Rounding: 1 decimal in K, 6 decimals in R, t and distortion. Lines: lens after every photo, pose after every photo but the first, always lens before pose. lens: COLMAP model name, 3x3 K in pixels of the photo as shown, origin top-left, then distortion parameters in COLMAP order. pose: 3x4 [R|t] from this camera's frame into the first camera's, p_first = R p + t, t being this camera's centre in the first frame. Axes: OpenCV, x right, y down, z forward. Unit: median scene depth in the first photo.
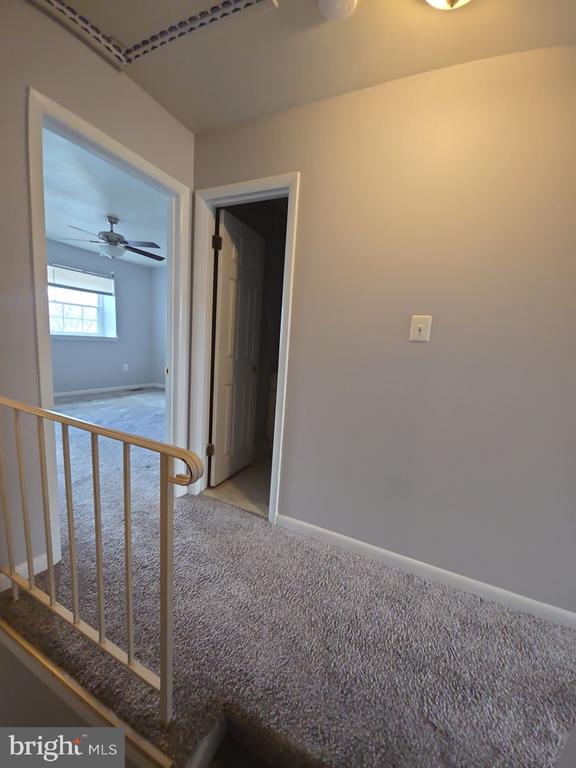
lens RADIAL K [[316.3, 0, 284.6], [0, 316.3, 393.7], [0, 0, 1]] dist [0.000288, 0.000113]
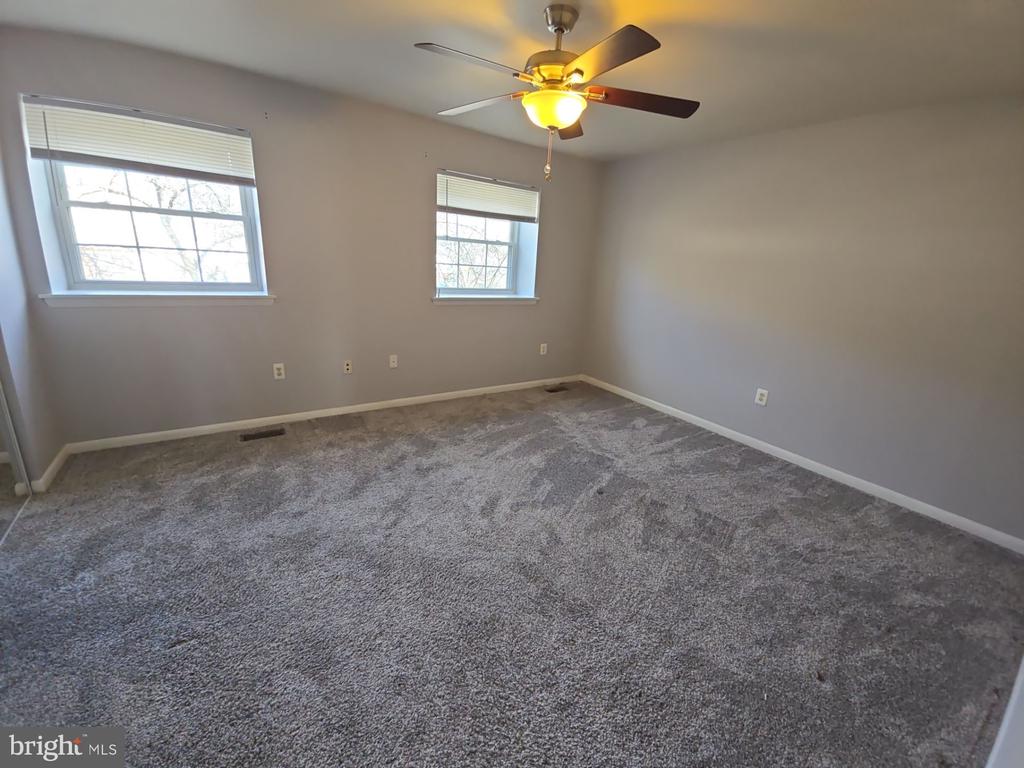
lens RADIAL K [[423.8, 0, 523.5], [0, 423.8, 385.0], [0, 0, 1]] dist [-0.000536, -0.000390]
pose [[0.881443, 0.127547, -0.454741, -0.200863], [-0.085554, 0.990035, 0.111854, -0.116671], [0.464476, -0.059688, 0.883572, 0.340369]]
